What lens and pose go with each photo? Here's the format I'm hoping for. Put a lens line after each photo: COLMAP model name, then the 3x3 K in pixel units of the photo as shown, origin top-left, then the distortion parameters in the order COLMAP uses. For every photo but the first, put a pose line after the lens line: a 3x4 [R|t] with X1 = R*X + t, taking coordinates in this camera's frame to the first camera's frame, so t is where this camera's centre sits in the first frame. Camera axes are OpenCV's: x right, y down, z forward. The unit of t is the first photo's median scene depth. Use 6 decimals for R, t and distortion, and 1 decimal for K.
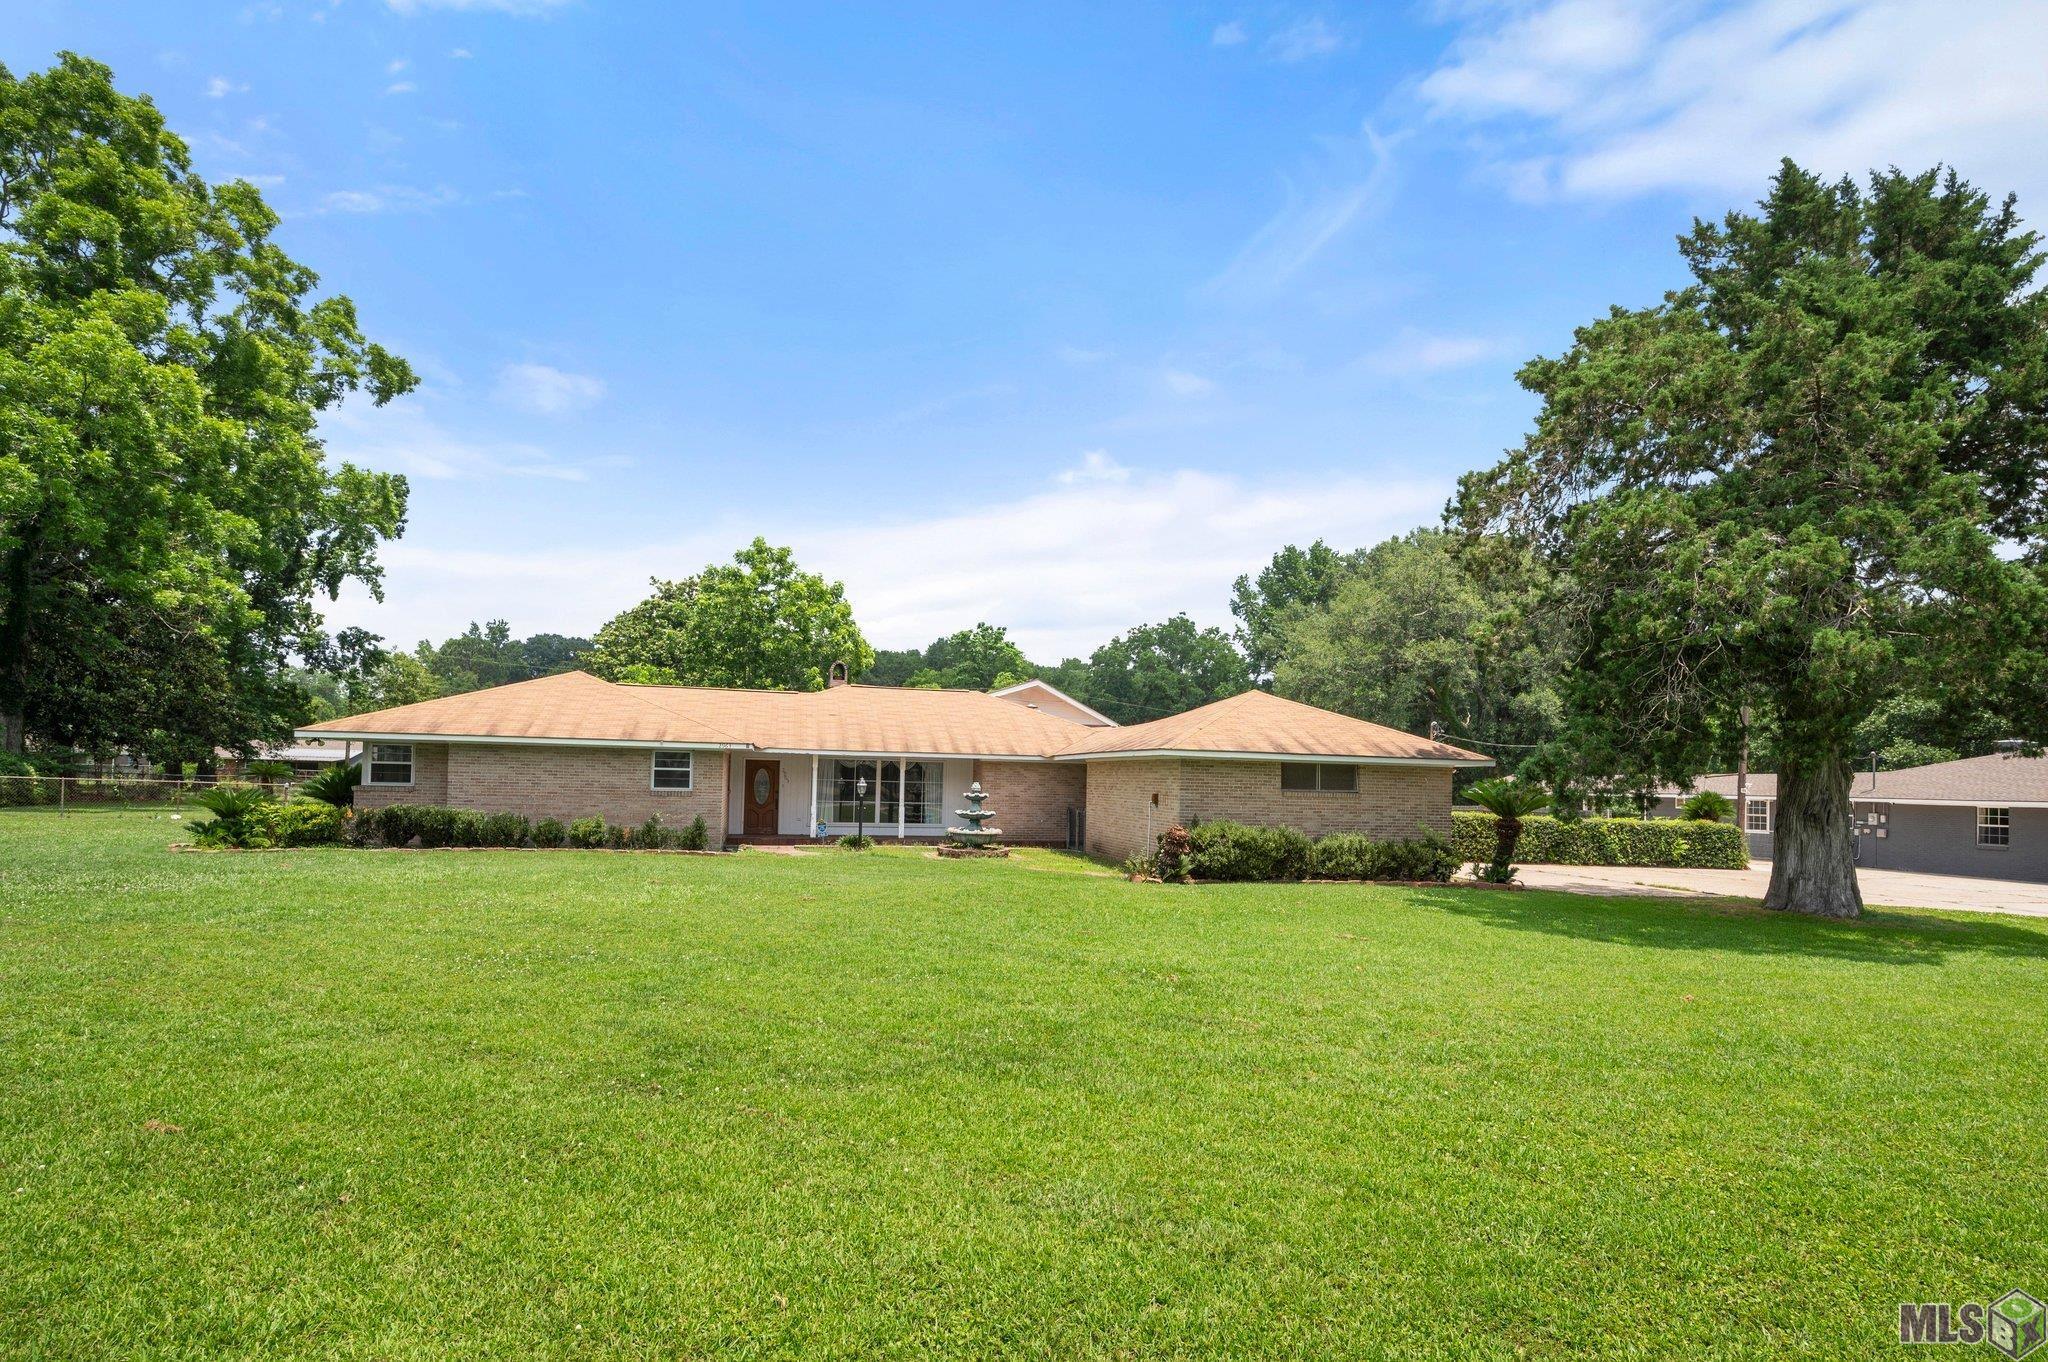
lens RADIAL K [[996.9, 0, 1024.7], [0, 996.9, 701.3], [0, 0, 1]] dist [0.002039, -0.000272]
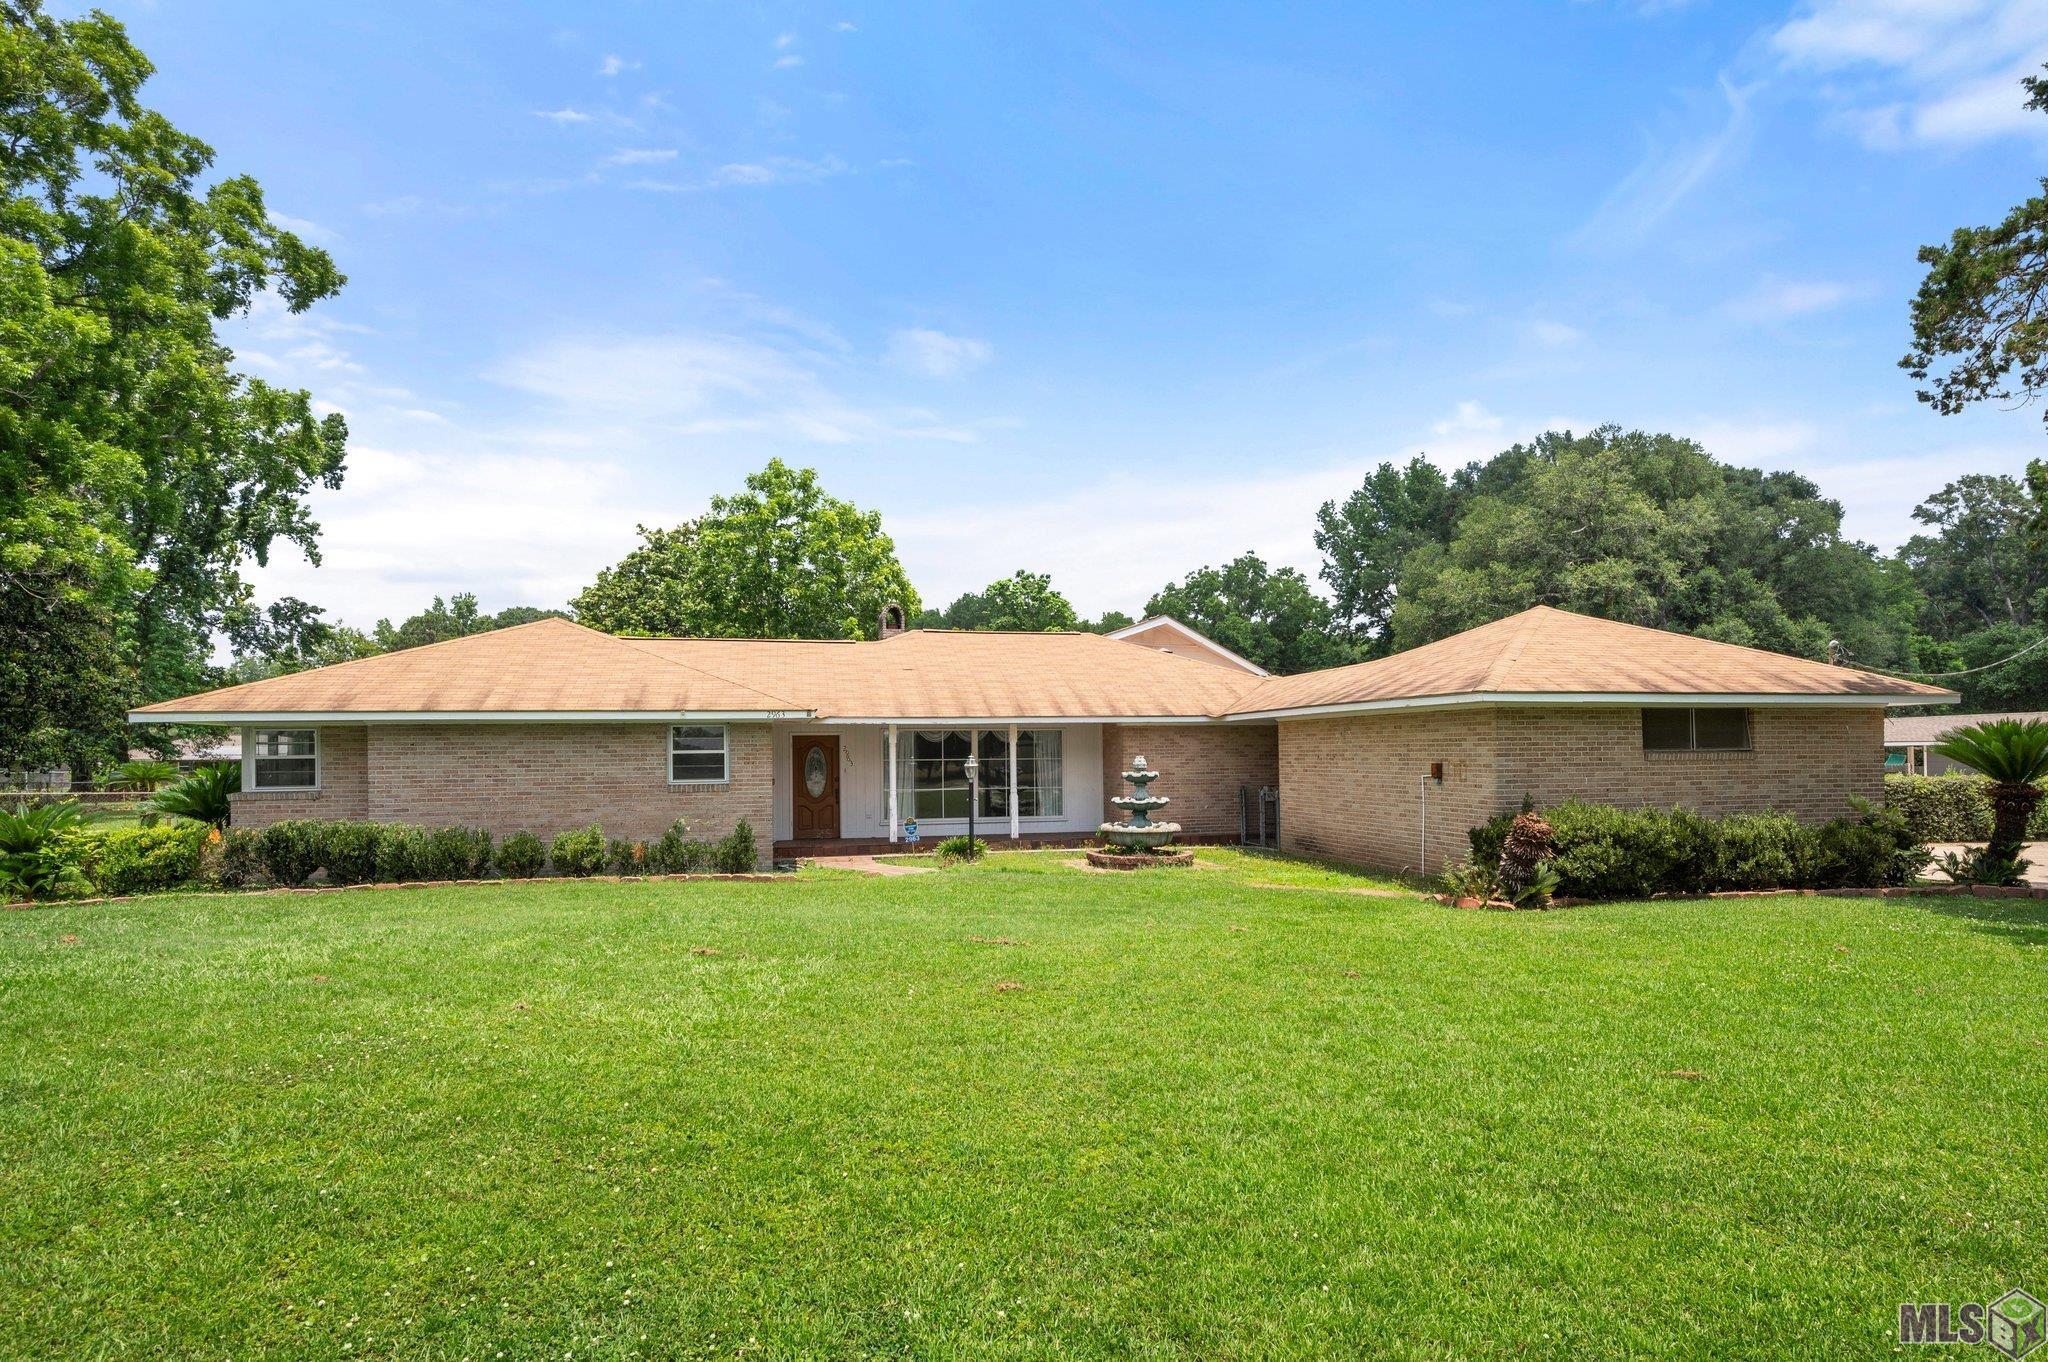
lens RADIAL K [[1110.5, 0, 1023.6], [0, 1110.5, 671.3], [0, 0, 1]] dist [0.001969, 0.002017]
pose [[0.999045, -0.036871, -0.023452, -0.064405], [0.036988, 0.999305, 0.004586, 0.010147], [0.023267, -0.005449, 0.999714, 0.142950]]
